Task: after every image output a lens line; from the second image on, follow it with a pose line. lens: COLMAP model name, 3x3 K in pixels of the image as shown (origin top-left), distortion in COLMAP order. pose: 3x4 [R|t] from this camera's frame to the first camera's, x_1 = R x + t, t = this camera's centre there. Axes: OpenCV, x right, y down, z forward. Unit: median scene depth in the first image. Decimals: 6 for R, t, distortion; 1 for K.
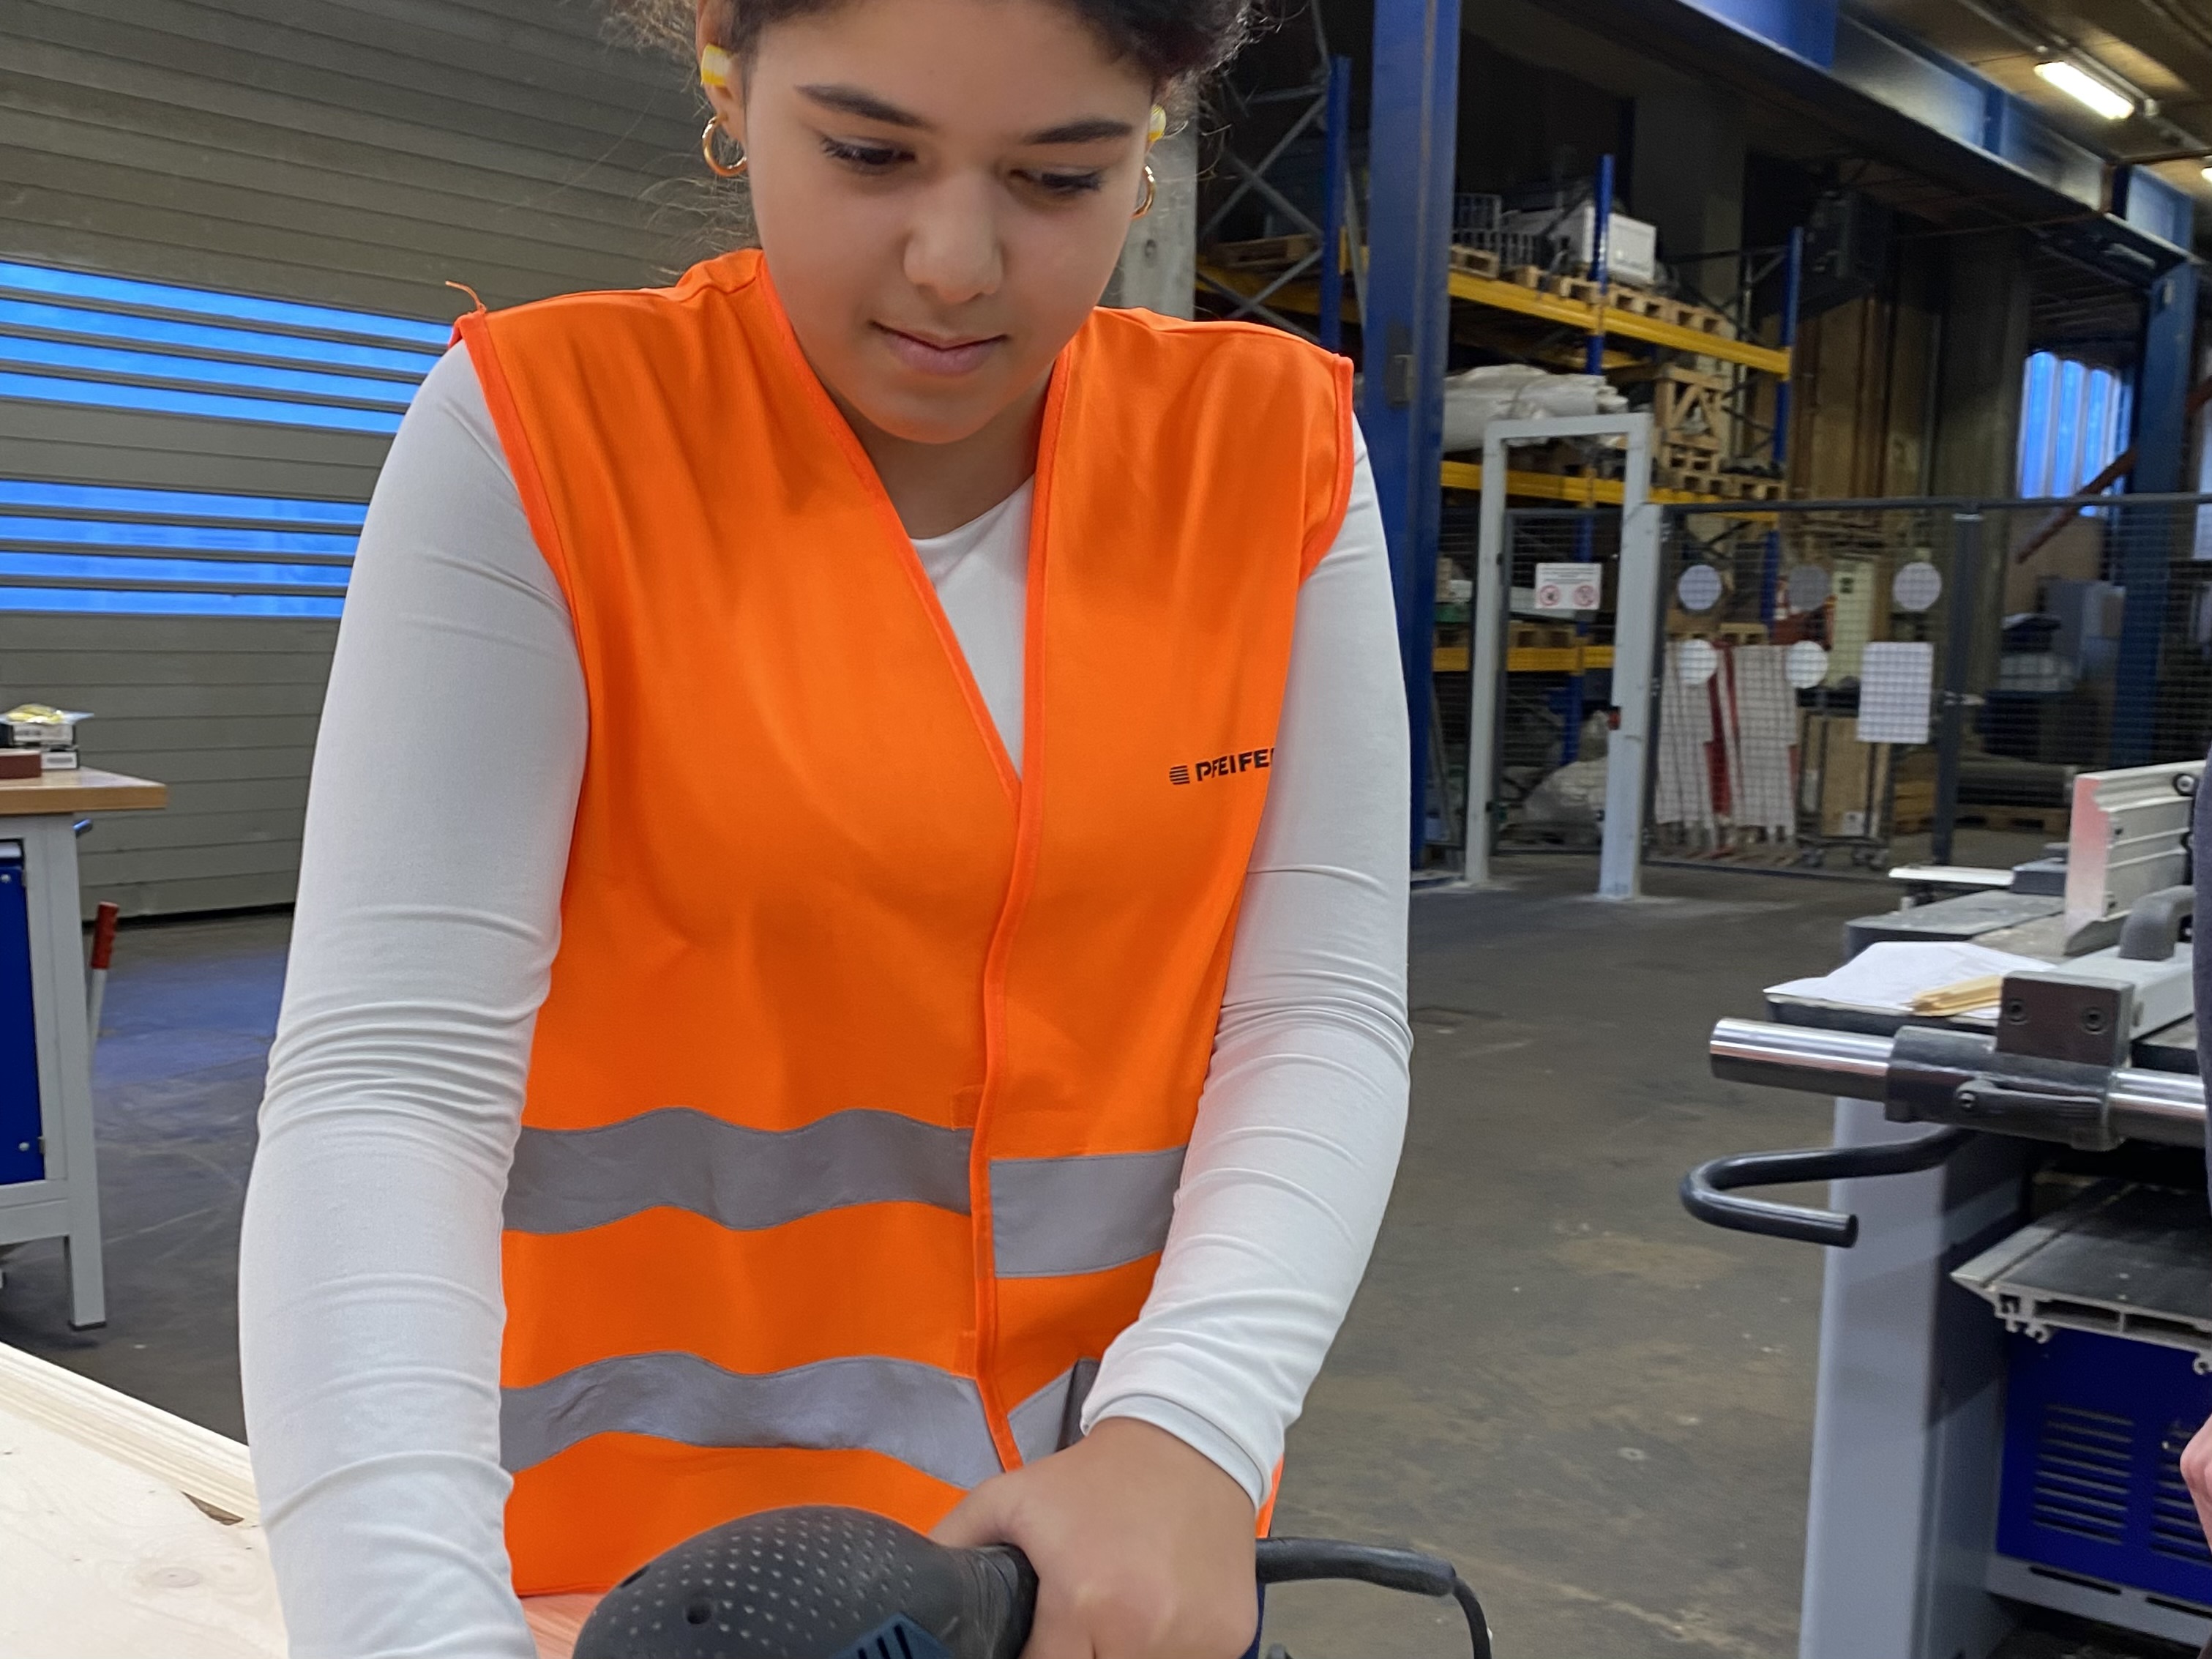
lens RADIAL K [[2253.9, 0, 1129.3], [0, 2253.9, 1020.2], [0, 0, 1]] dist [0.014411, 0.000000]
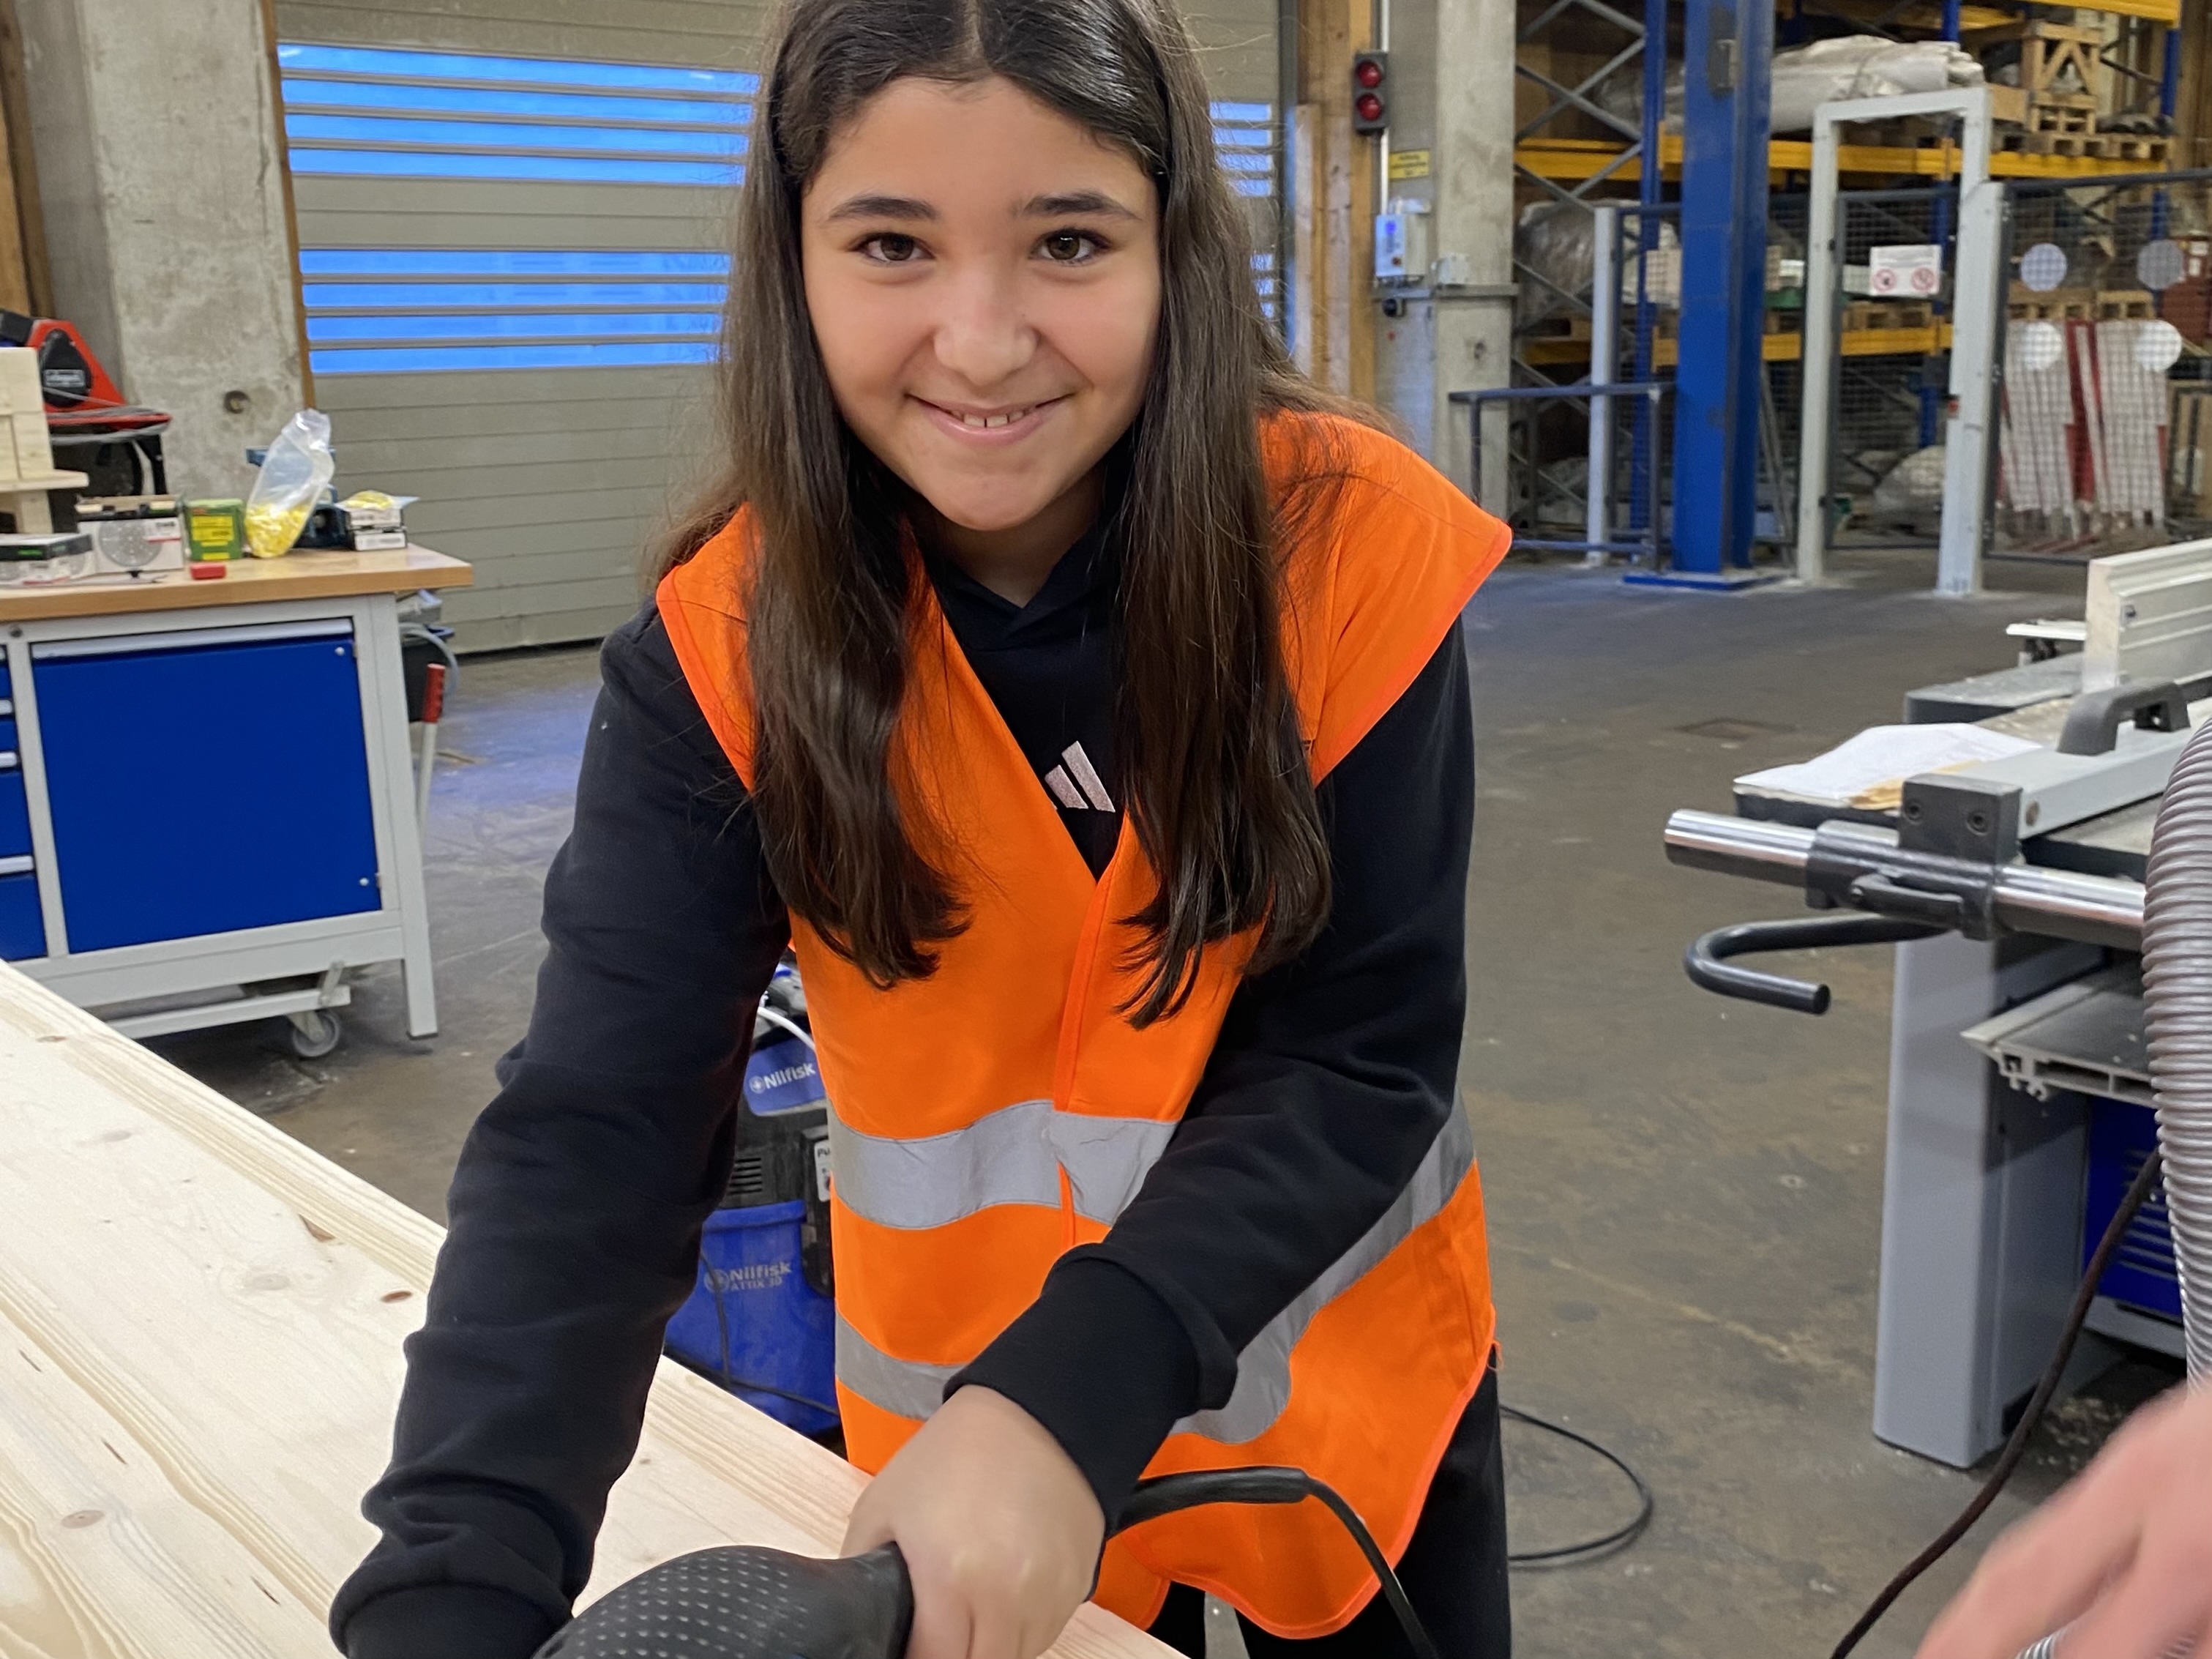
lens RADIAL K [[2253.9, 0, 1107.4], [0, 2253.9, 820.2], [0, 0, 1]] dist [0.014411, 0.000000]
pose [[0.984083, -0.004543, -0.177649, 0.090051], [0.013168, 0.998789, 0.047402, -0.025288], [0.177218, -0.048986, 0.982952, -0.065258]]
